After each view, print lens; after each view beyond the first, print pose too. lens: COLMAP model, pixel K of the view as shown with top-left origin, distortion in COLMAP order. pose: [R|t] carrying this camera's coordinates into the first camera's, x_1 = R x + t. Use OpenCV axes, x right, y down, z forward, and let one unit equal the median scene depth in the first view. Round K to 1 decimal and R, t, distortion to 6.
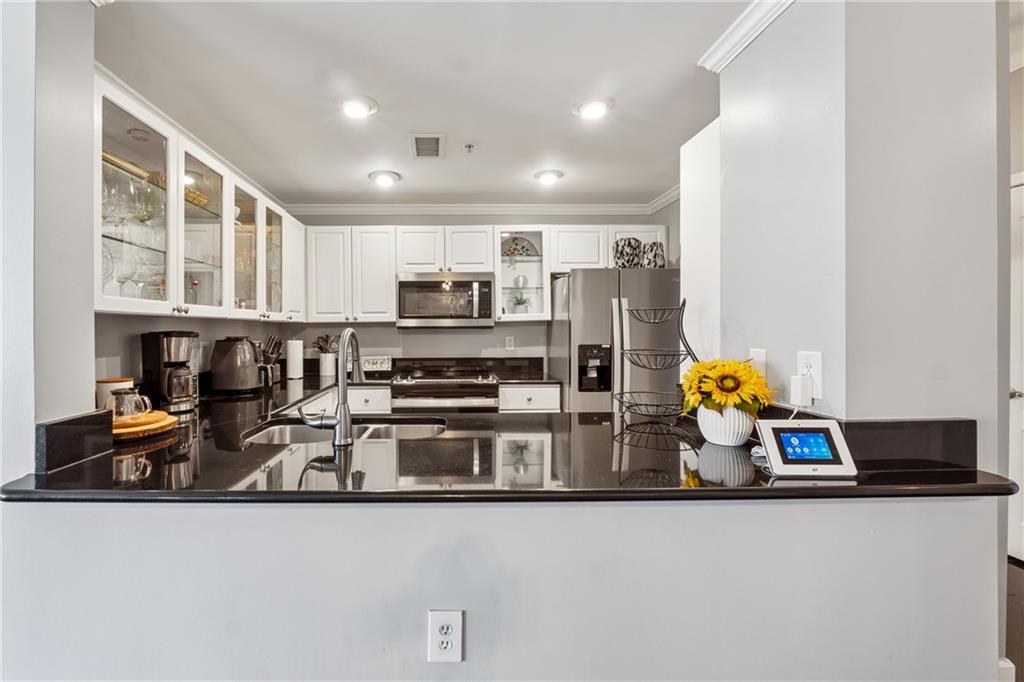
lens RADIAL K [[453.4, 0, 454.4], [0, 453.4, 327.4], [0, 0, 1]] dist [0.000556, 0.000395]
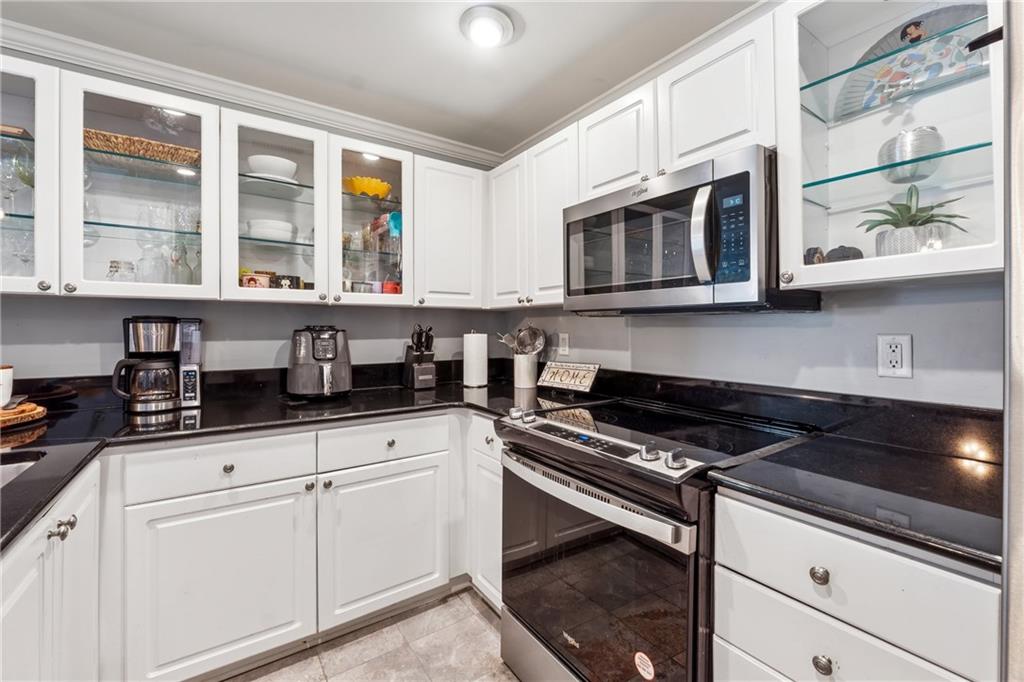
lens RADIAL K [[430.0, 0, 507.7], [0, 430.0, 326.7], [0, 0, 1]] dist [-0.007230, -0.000439]
pose [[0.545344, 0.005355, -0.838195, 0.269955], [0.000590, 0.999977, 0.006772, 0.014192], [0.838212, -0.004188, 0.545328, 0.704756]]
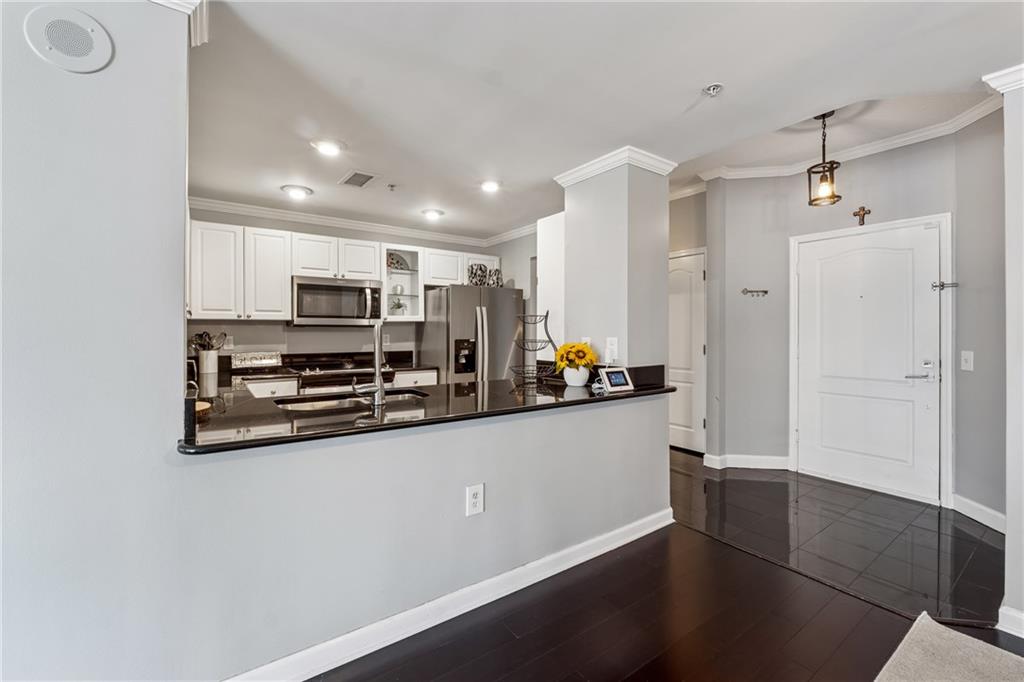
lens RADIAL K [[429.3, 0, 510.1], [0, 429.3, 325.5], [0, 0, 1]] dist [0.000598, 0.000105]
pose [[0.823514, 0.013709, 0.567130, -0.301654], [-0.008495, 0.999894, -0.011835, 0.009082], [-0.567232, 0.004928, 0.823543, -0.157788]]
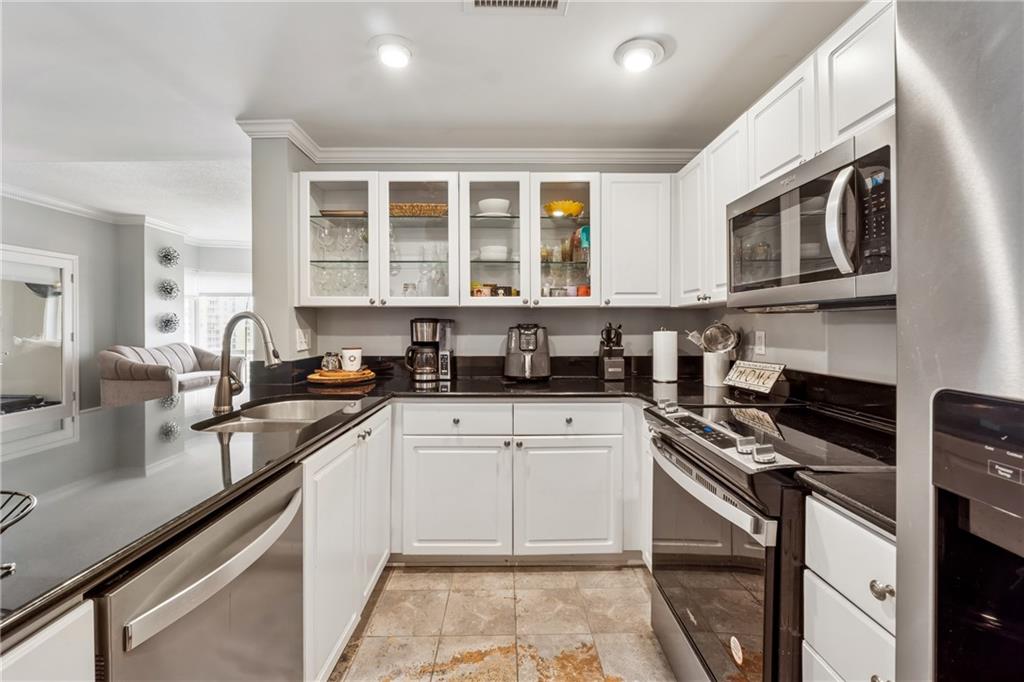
lens RADIAL K [[429.3, 0, 510.1], [0, 429.3, 325.5], [0, 0, 1]] dist [0.000598, 0.000105]
pose [[-0.011591, 0.006577, -0.999911, 0.390559], [0.007177, 0.999953, 0.006494, 0.014271], [0.999907, -0.007101, -0.011637, 0.791707]]
